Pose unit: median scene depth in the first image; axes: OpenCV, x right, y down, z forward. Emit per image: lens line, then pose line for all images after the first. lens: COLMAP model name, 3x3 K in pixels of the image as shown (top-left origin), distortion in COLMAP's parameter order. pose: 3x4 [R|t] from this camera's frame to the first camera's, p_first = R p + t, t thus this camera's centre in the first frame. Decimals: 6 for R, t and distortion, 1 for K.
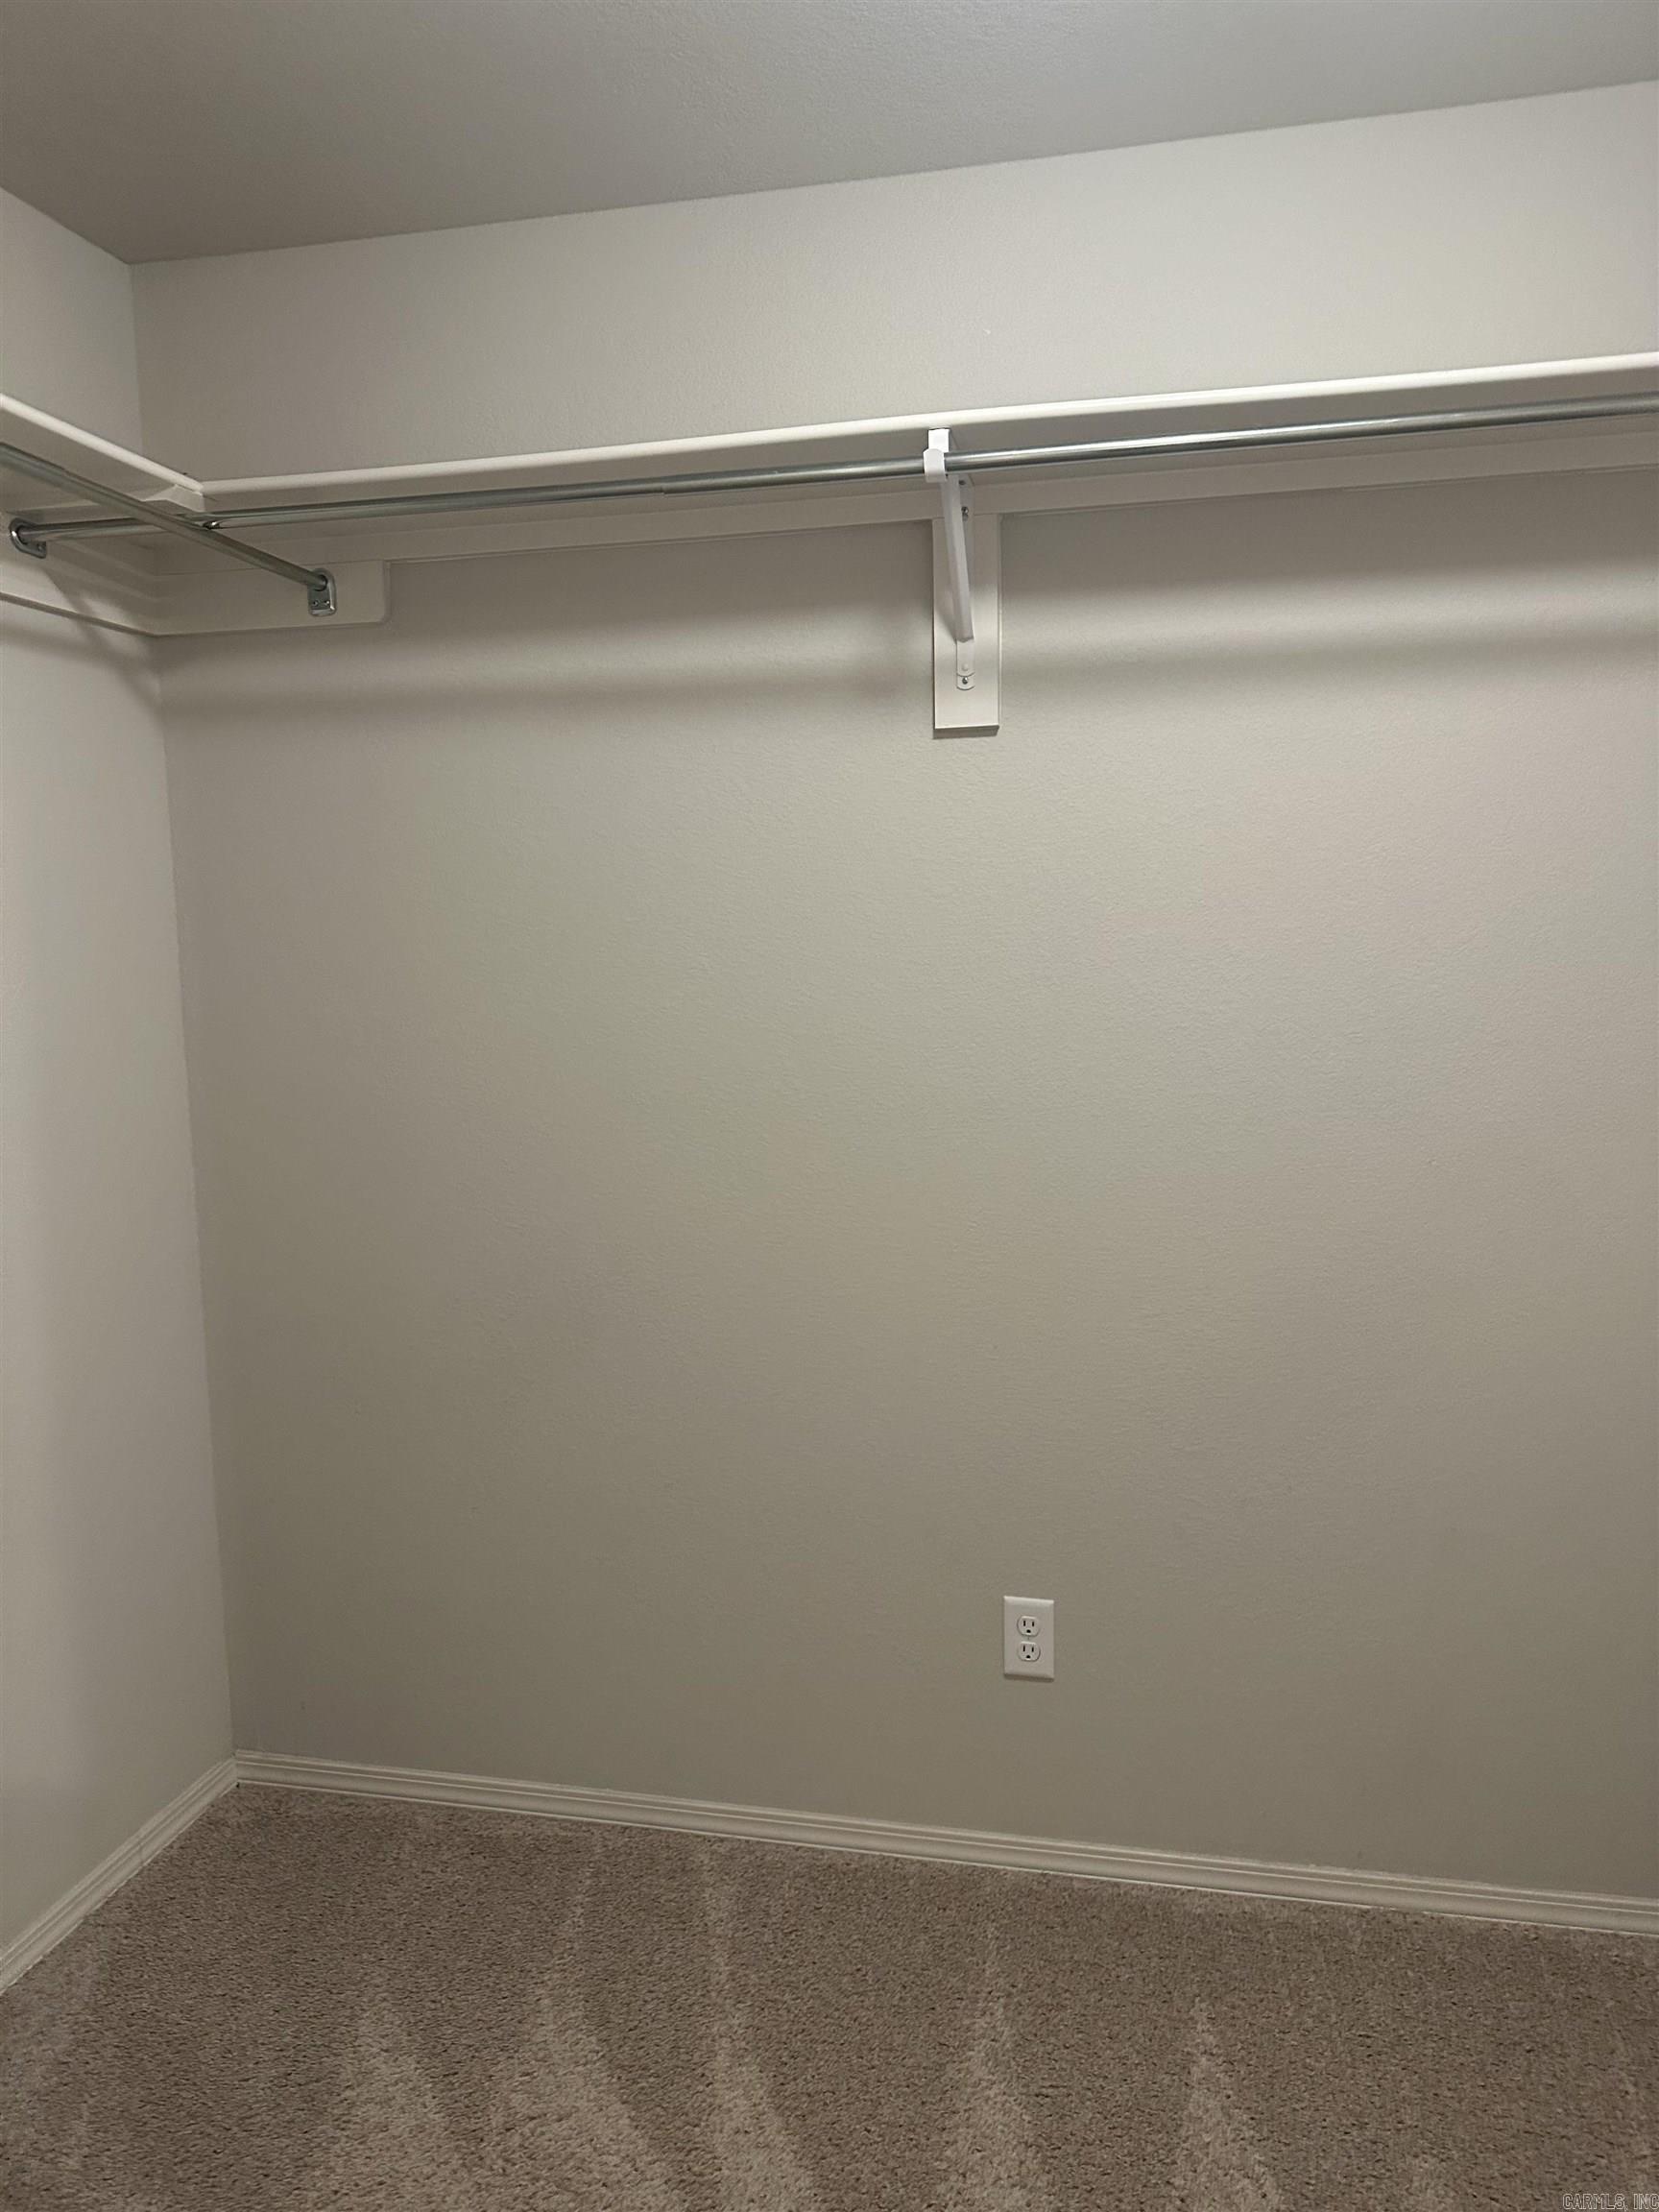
lens RADIAL K [[1574.0, 0, 829.5], [0, 1574.0, 1106.0], [0, 0, 1]] dist [0.055317, -0.070822]
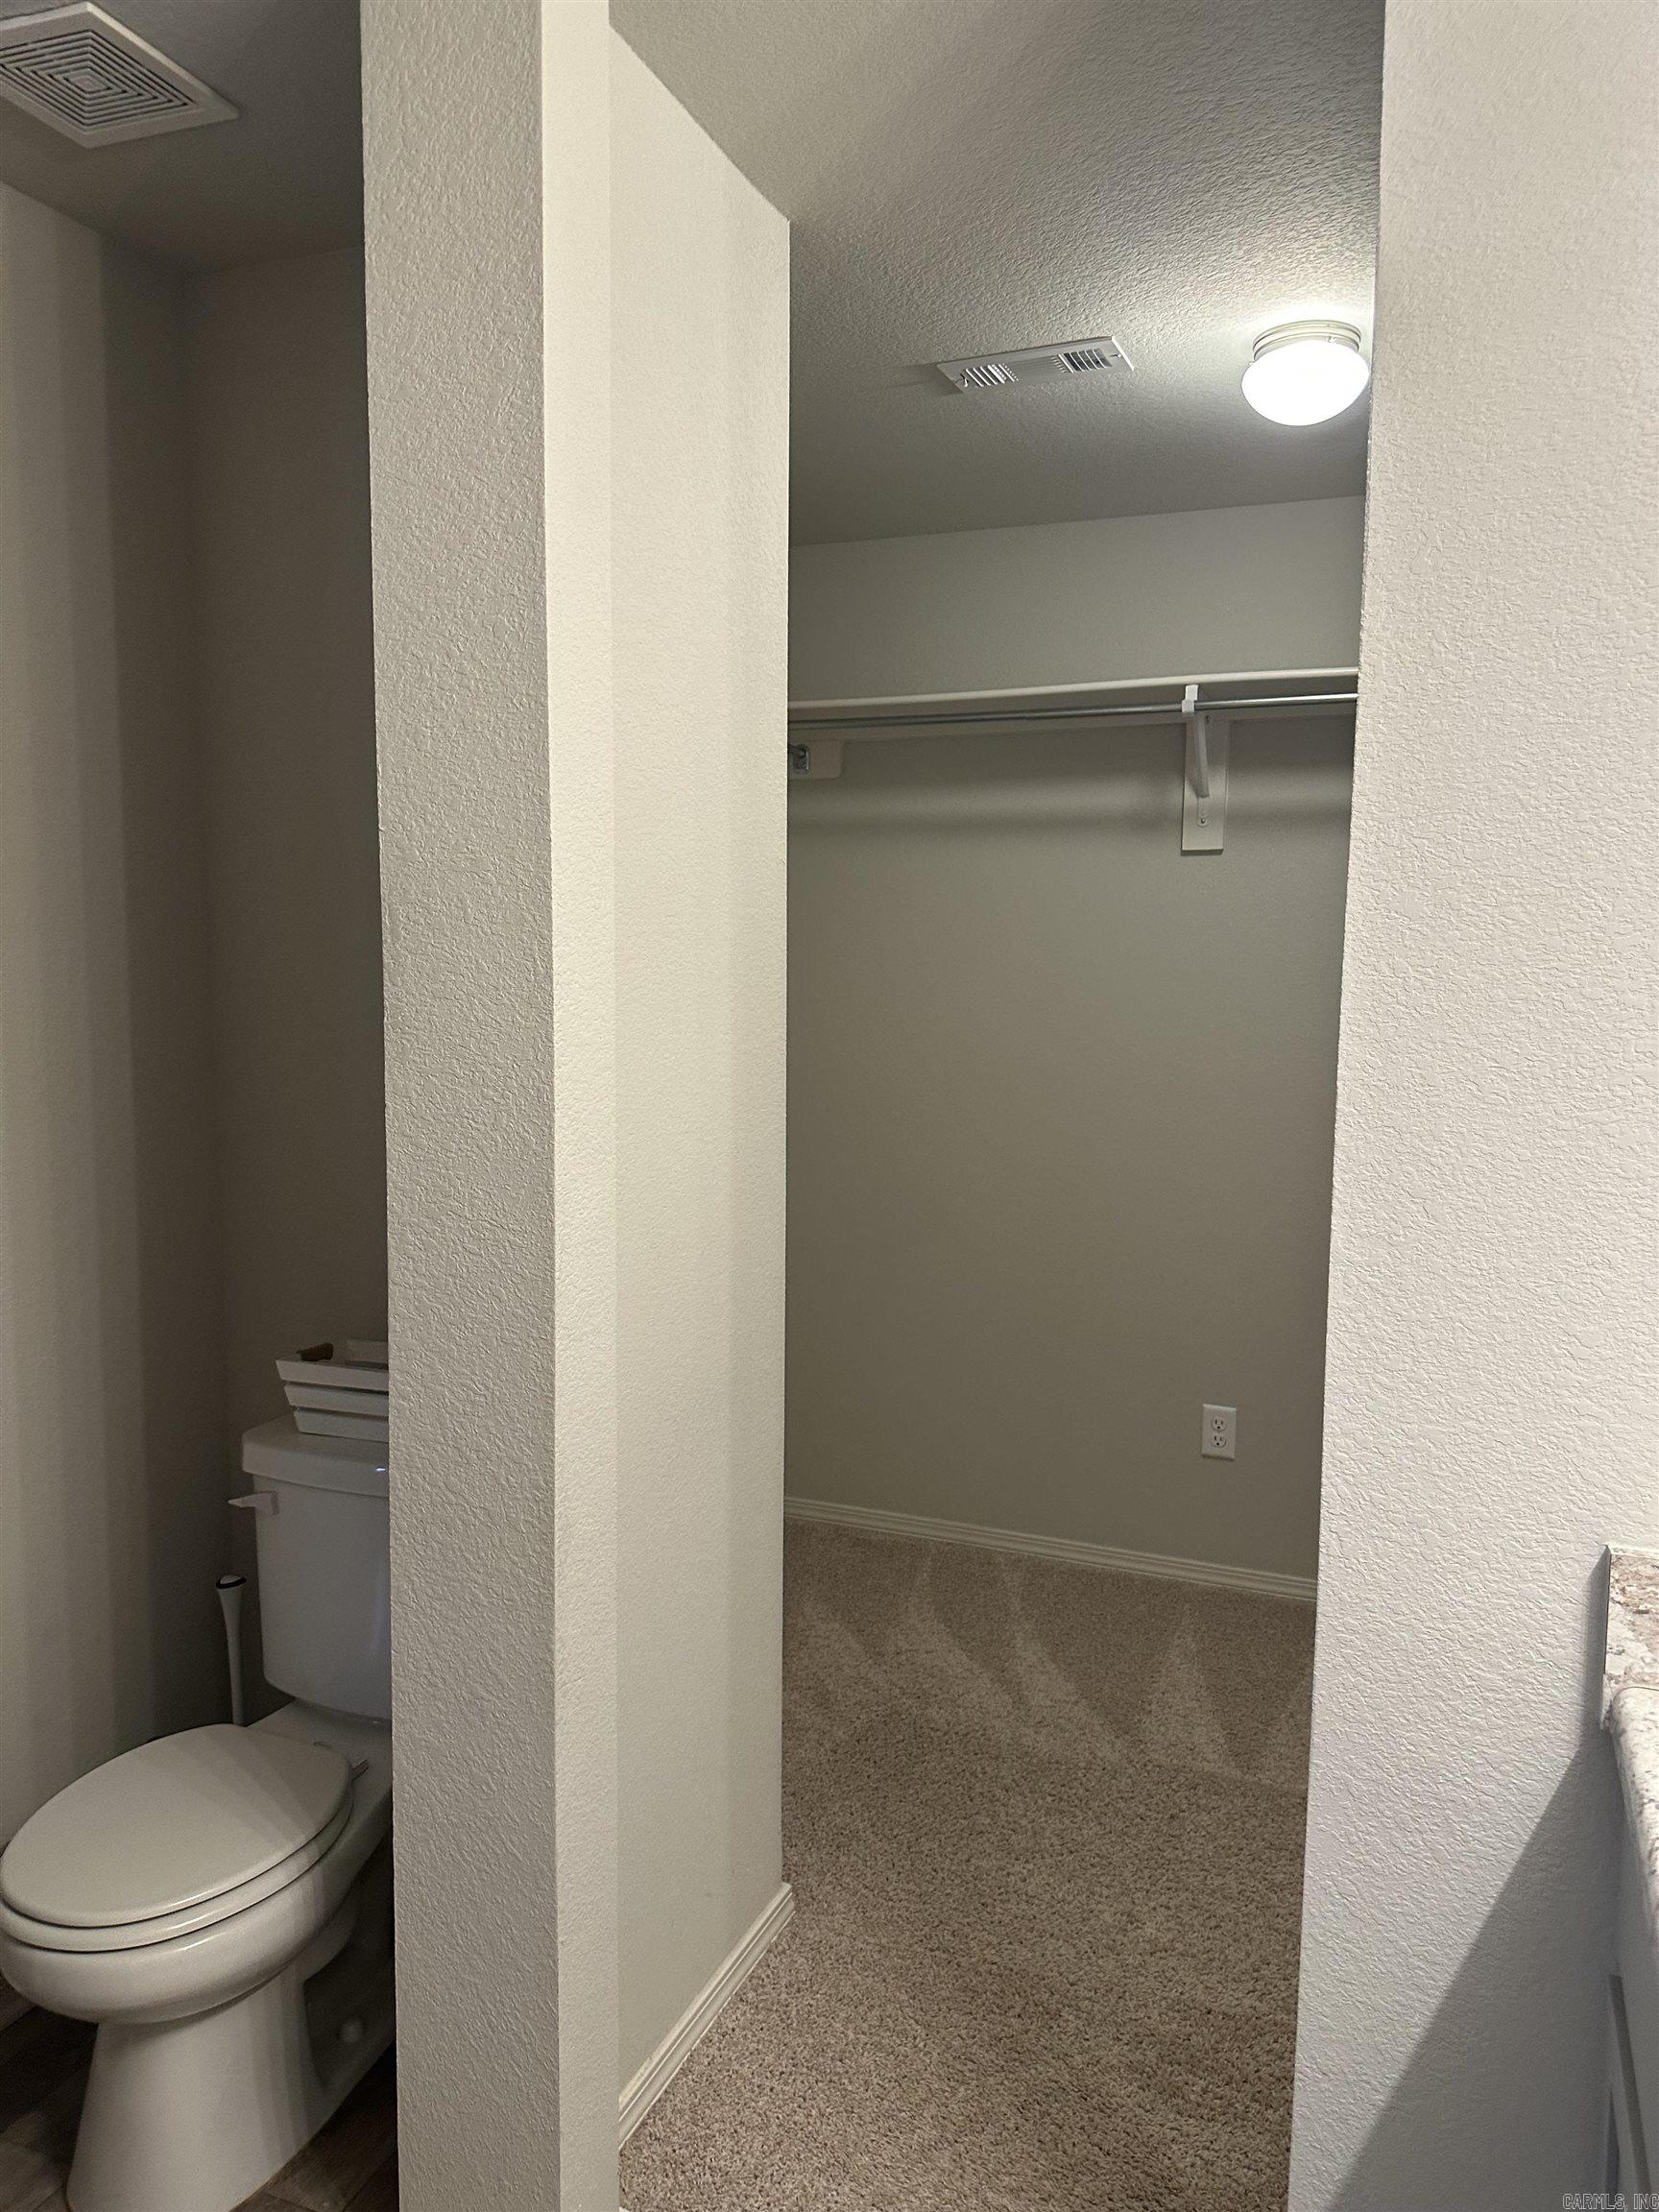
lens RADIAL K [[1574.0, 0, 829.5], [0, 1574.0, 1106.0], [0, 0, 1]] dist [0.055317, -0.070822]
pose [[0.988449, 0.044114, -0.144989, -0.042868], [-0.047525, 0.998667, -0.020150, 0.068765], [0.143907, 0.026807, 0.989228, -0.629266]]
